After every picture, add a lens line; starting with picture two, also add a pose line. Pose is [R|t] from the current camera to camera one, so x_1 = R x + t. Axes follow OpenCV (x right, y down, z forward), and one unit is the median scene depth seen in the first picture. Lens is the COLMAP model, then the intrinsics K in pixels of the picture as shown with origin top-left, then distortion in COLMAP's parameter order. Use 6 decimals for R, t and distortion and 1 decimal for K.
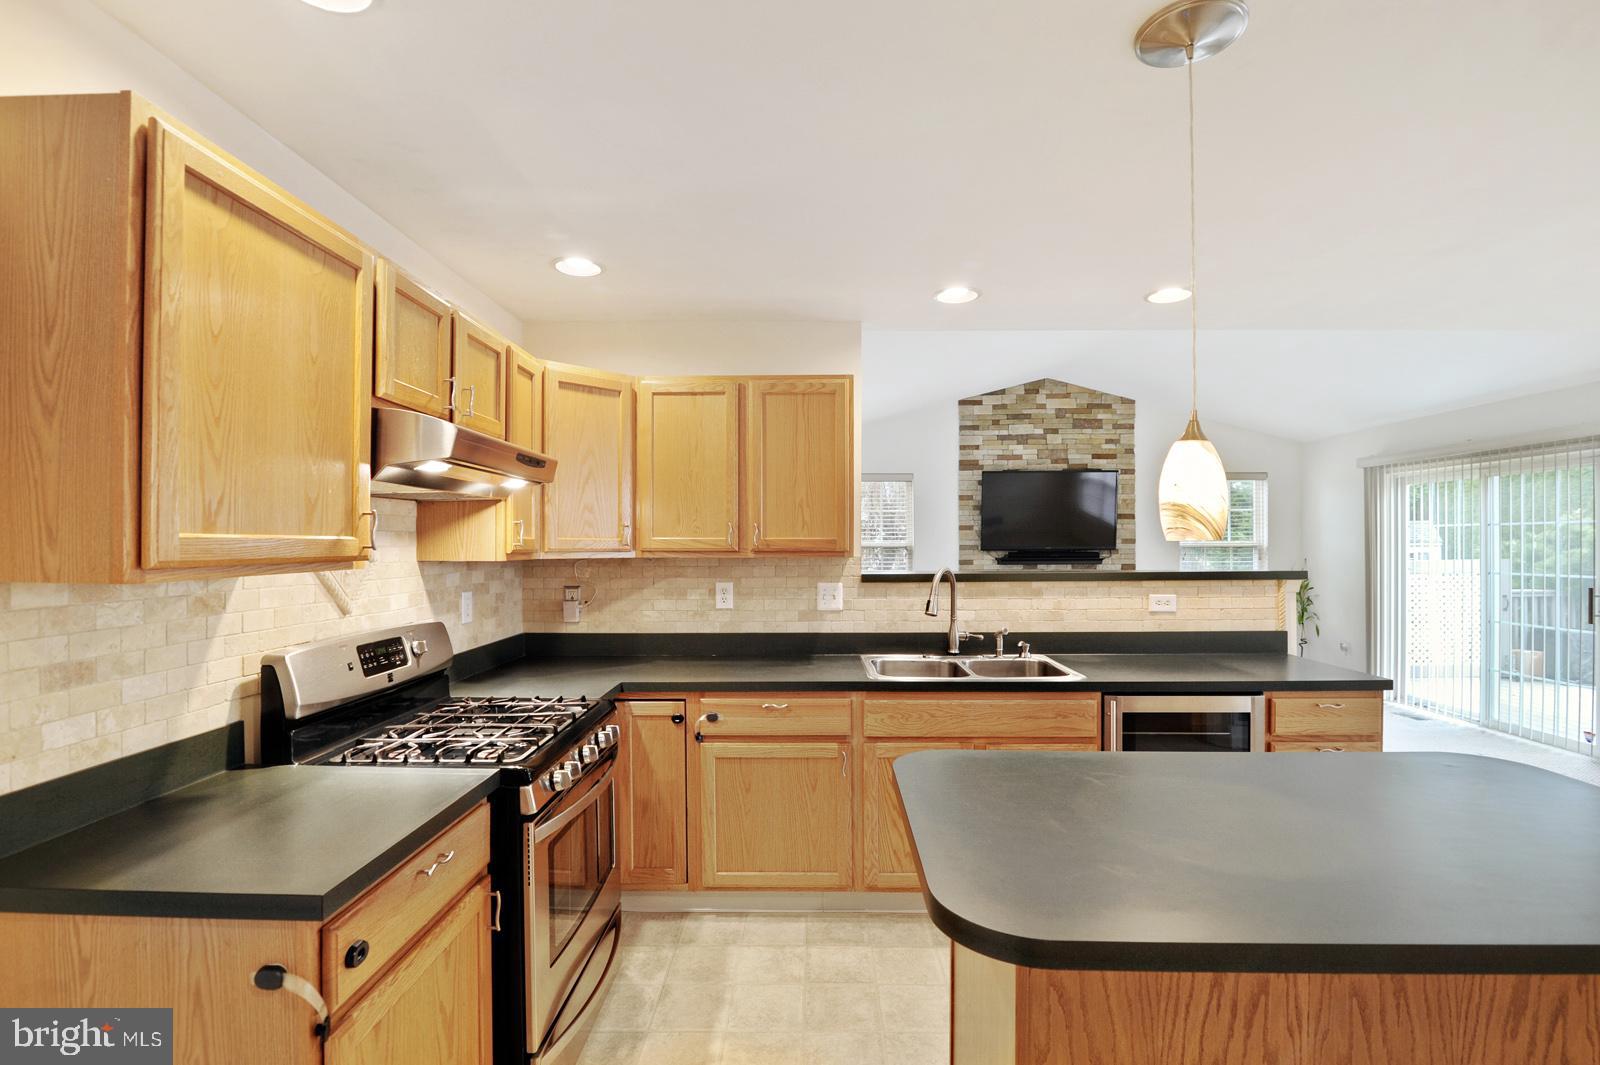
lens RADIAL K [[756.6, 0, 799.5], [0, 756.6, 544.0], [0, 0, 1]] dist [0.000460, 0.000160]
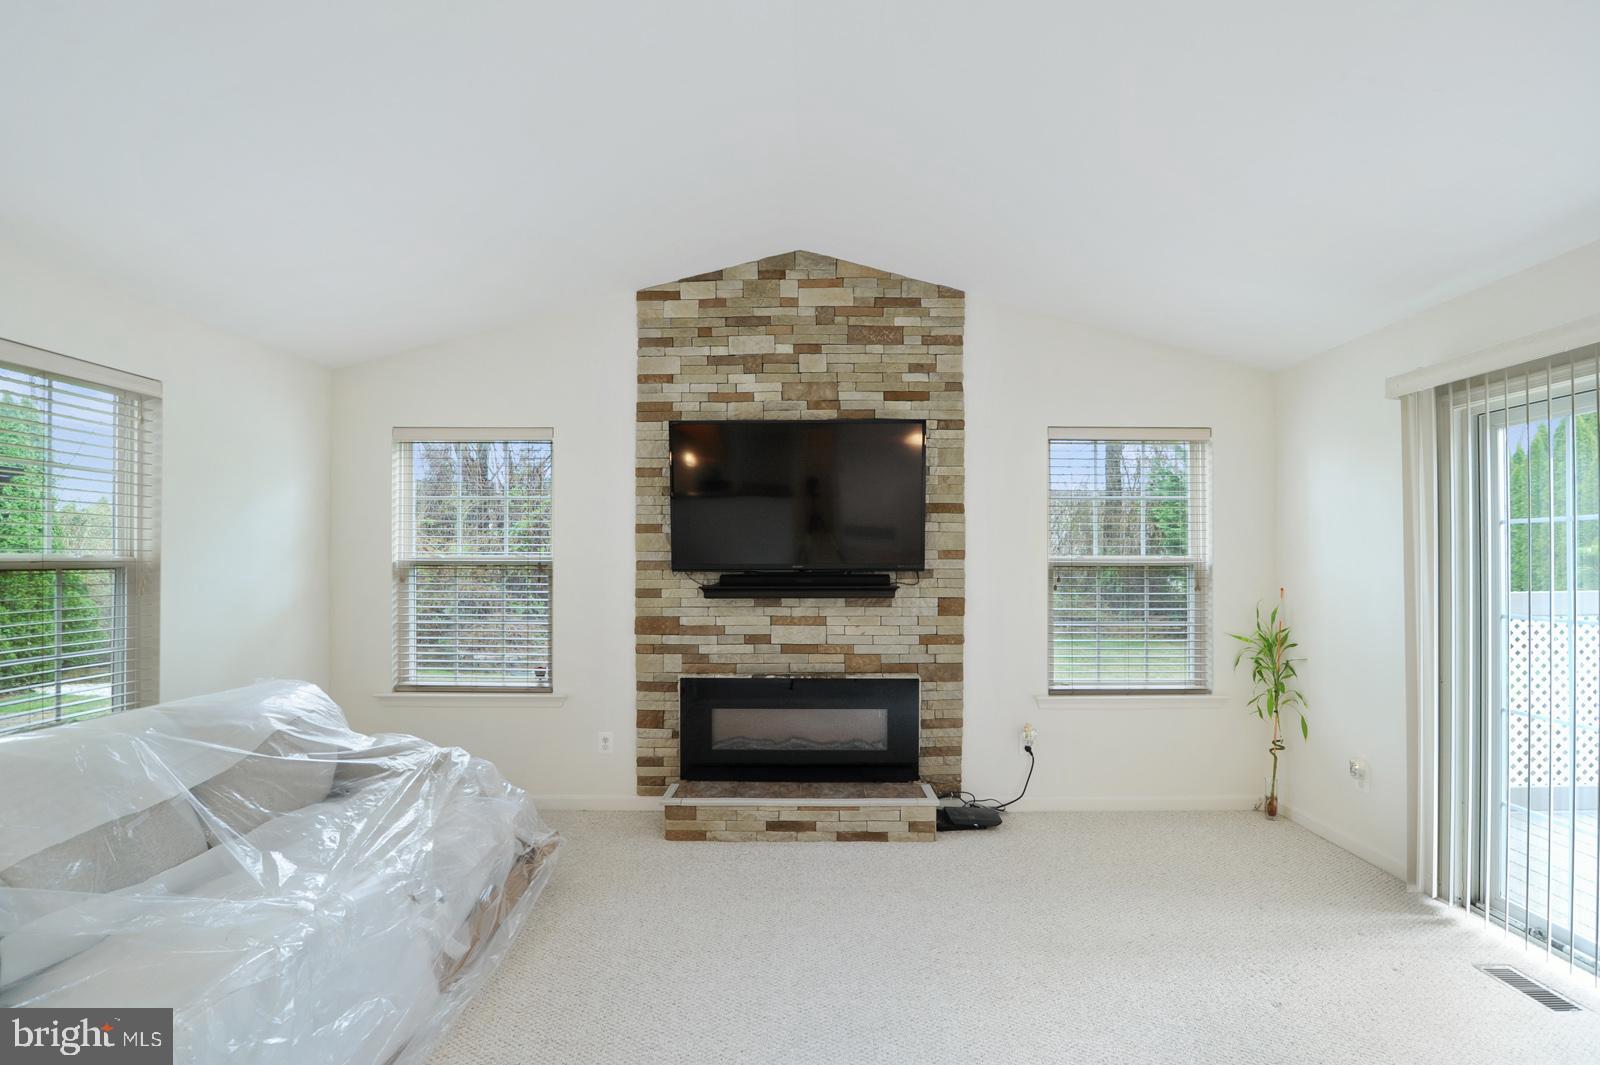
lens RADIAL K [[756.6, 0, 804.9], [0, 756.6, 538.6], [0, 0, 1]] dist [0.000460, 0.000160]
pose [[0.999993, 0.003123, -0.001816, 0.332172], [-0.003135, 0.999973, -0.006668, -0.010970], [0.001795, 0.006673, 0.999976, 0.464776]]
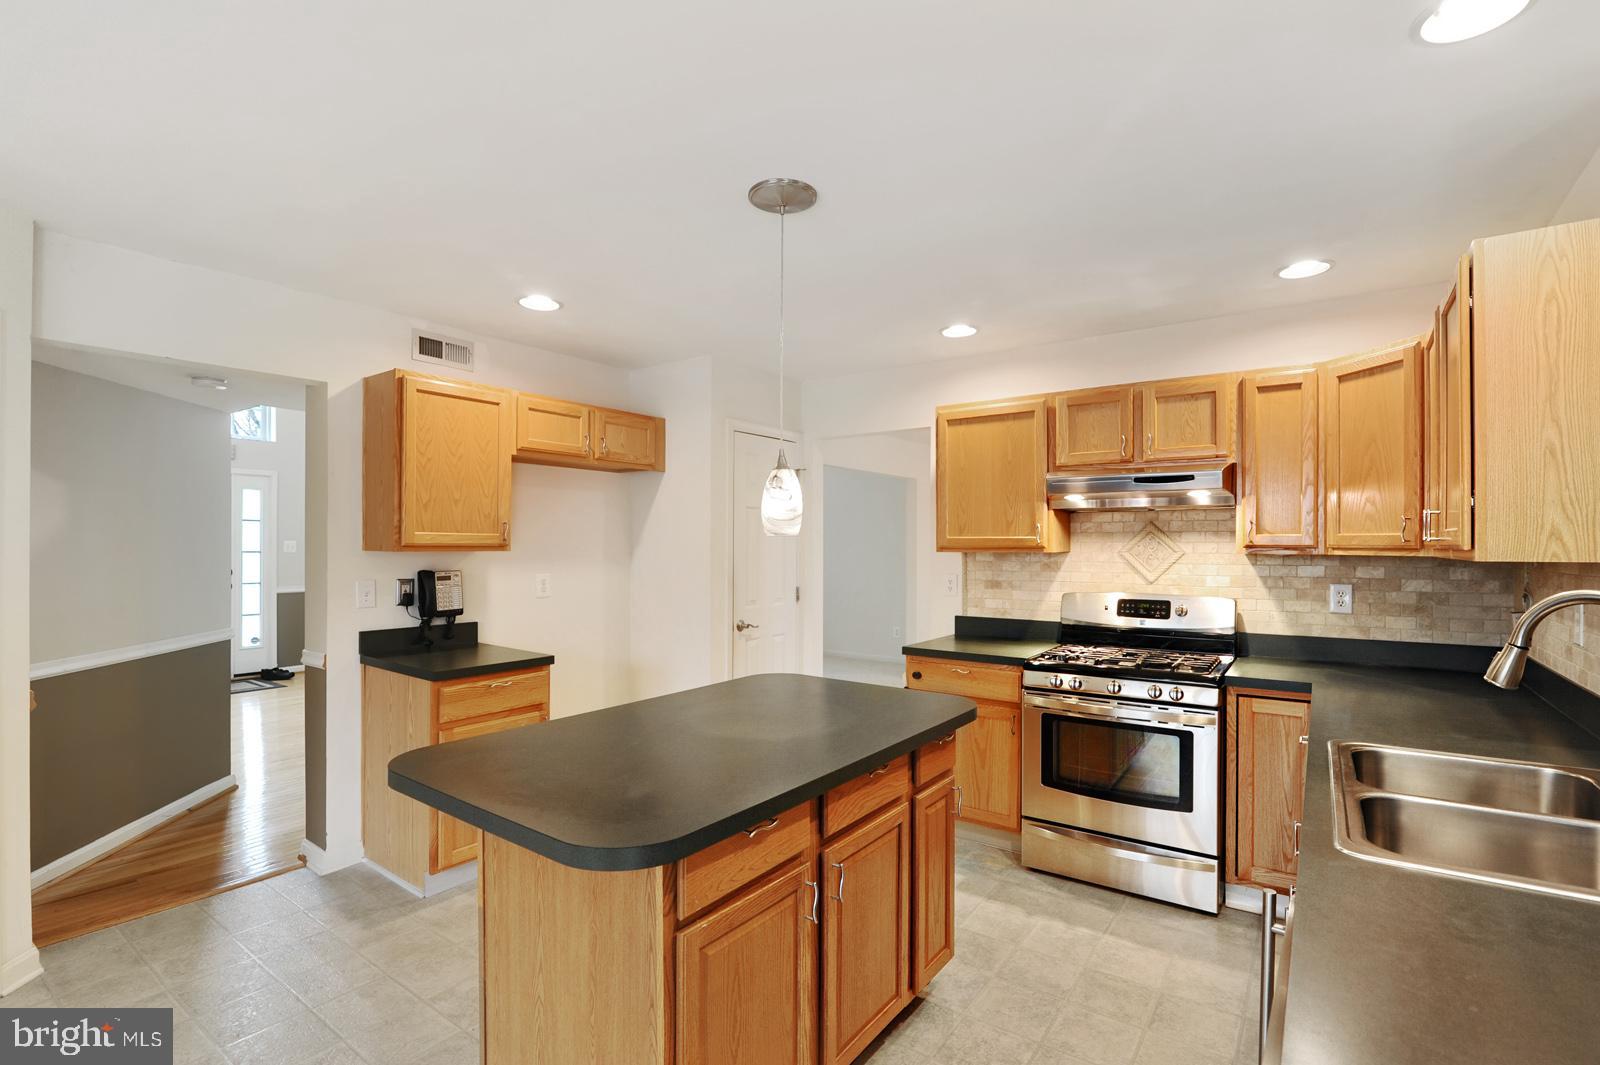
lens RADIAL K [[756.6, 0, 803.3], [0, 756.6, 537.2], [0, 0, 1]] dist [0.000460, 0.000160]
pose [[-0.569270, -0.003805, -0.822142, 0.904208], [0.000644, 0.999987, -0.005075, 0.001257], [0.822151, -0.003419, -0.569260, 0.992337]]
